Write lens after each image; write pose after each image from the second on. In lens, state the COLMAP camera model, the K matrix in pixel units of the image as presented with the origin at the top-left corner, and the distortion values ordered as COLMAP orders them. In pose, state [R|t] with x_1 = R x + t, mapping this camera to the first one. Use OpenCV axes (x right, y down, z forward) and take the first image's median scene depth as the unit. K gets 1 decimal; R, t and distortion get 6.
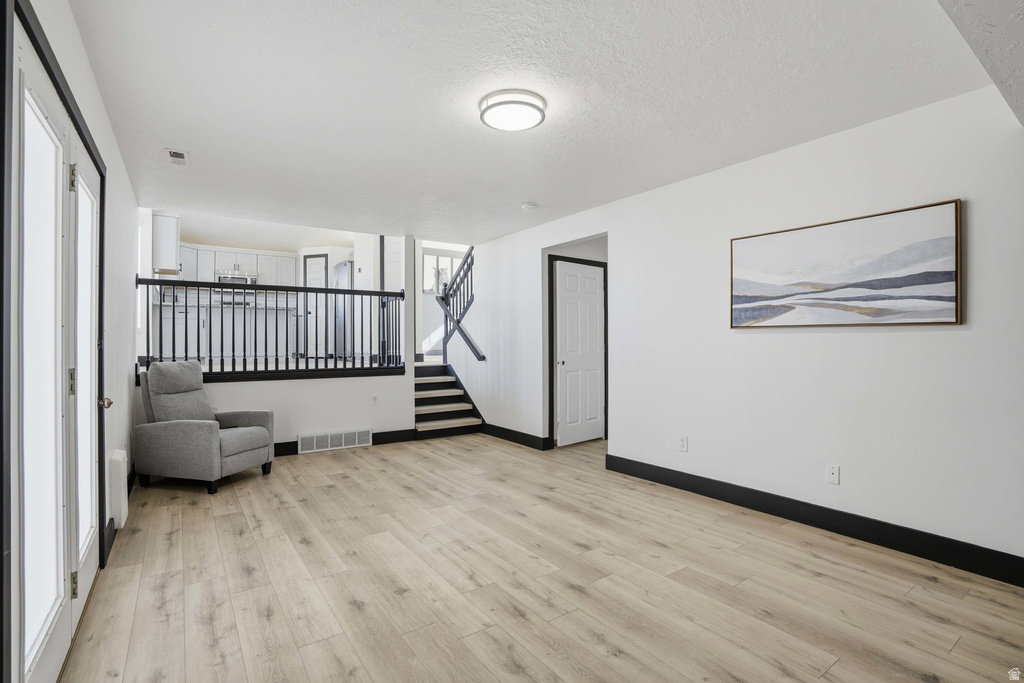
lens RADIAL K [[474.6, 0, 509.9], [0, 474.6, 342.4], [0, 0, 1]] dist [-0.041707, 0.003176]
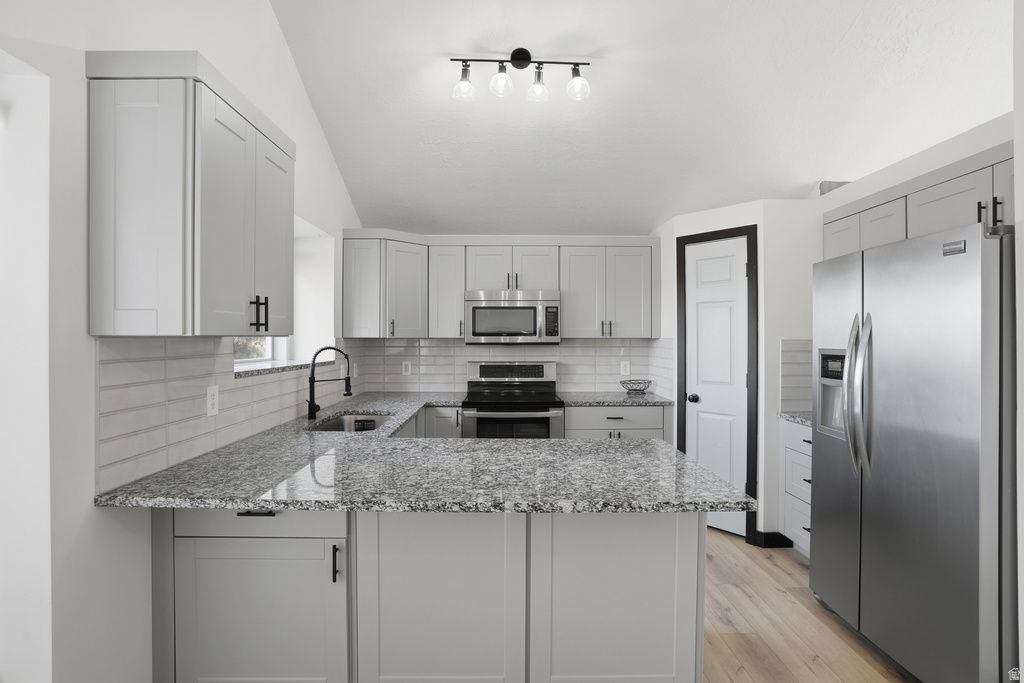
lens RADIAL K [[498.6, 0, 509.8], [0, 498.6, 339.9], [0, 0, 1]] dist [-0.044212, -0.001185]
pose [[0.829031, 0.008922, -0.559132, -0.337434], [-0.006119, 0.999958, 0.006884, -0.110318], [0.559169, -0.002286, 0.829050, 0.625333]]
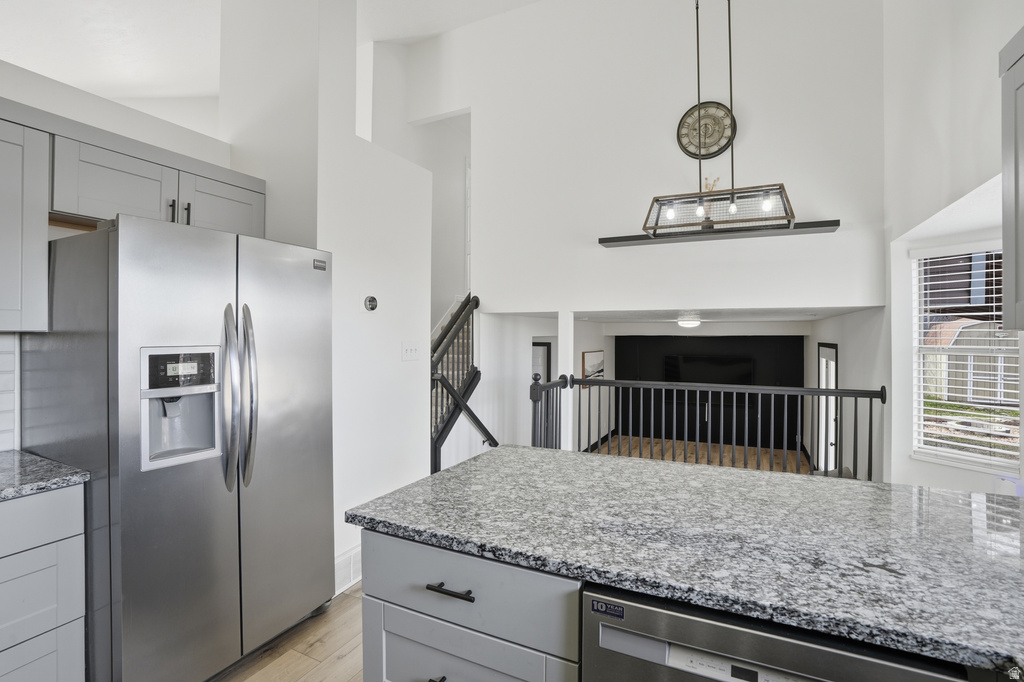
lens RADIAL K [[474.6, 0, 508.2], [0, 474.6, 340.1], [0, 0, 1]] dist [-0.041707, 0.003176]
pose [[-0.475409, 0.003964, 0.879756, -0.548087], [-0.000176, 0.999989, -0.004601, -0.106759], [-0.879765, -0.002342, -0.475403, 0.893034]]
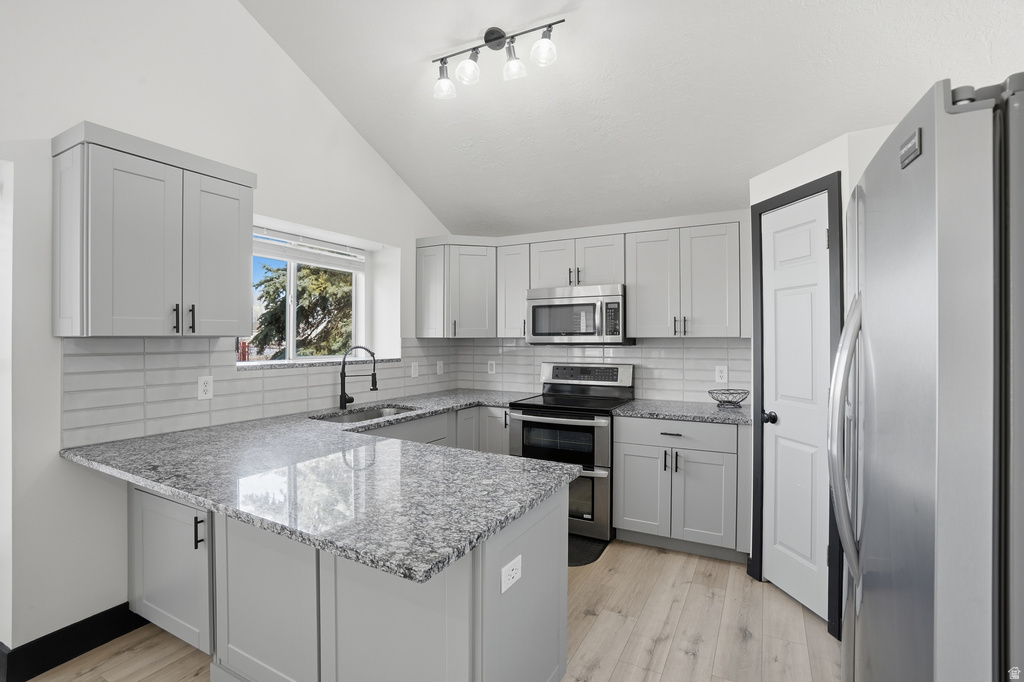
lens RADIAL K [[474.6, 0, 510.5], [0, 474.6, 336.7], [0, 0, 1]] dist [-0.041707, 0.003176]
pose [[0.442418, 0.002492, -0.896805, -0.259830], [-0.001650, 0.999997, 0.001964, -0.110525], [0.896807, 0.000611, 0.442421, 0.764530]]
